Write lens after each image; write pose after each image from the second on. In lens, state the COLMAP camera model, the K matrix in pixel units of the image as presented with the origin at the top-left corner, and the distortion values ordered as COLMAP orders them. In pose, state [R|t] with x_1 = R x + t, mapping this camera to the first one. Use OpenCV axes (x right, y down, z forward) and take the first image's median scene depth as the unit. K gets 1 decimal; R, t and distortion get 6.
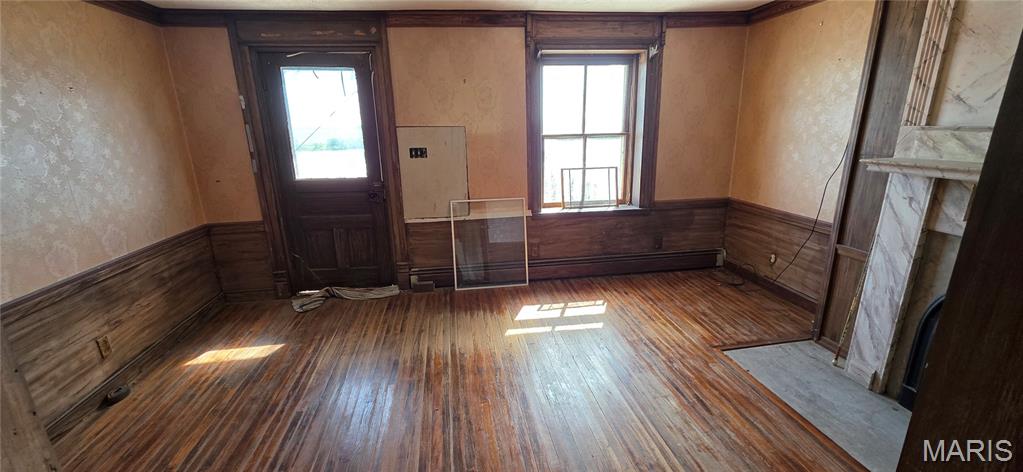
lens RADIAL K [[415.3, 0, 508.1], [0, 415.3, 240.1], [0, 0, 1]] dist [0.001228, 0.000071]
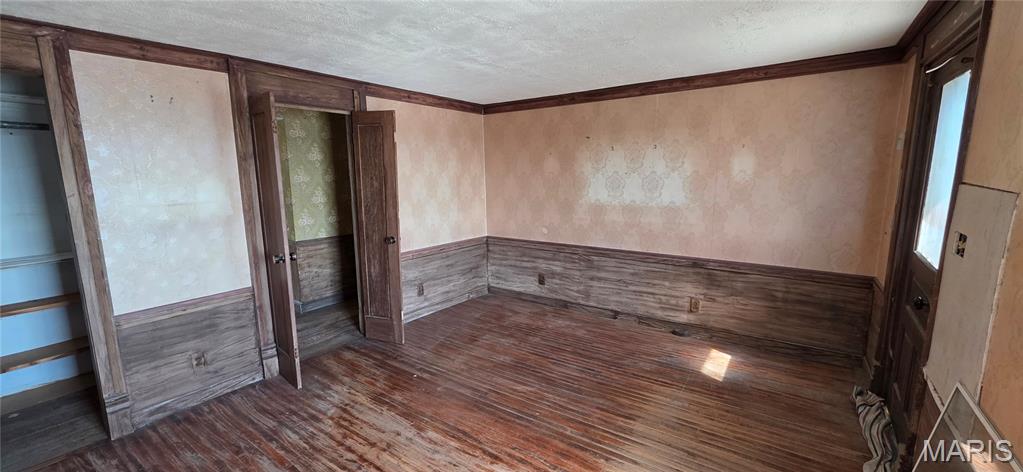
lens RADIAL K [[415.3, 0, 507.9], [0, 415.3, 238.1], [0, 0, 1]] dist [0.001228, 0.000071]
pose [[-0.700724, 0.148898, -0.697722, 0.557341], [-0.161767, 0.919346, 0.358657, -0.402729], [0.694851, 0.364188, -0.620121, 1.285087]]
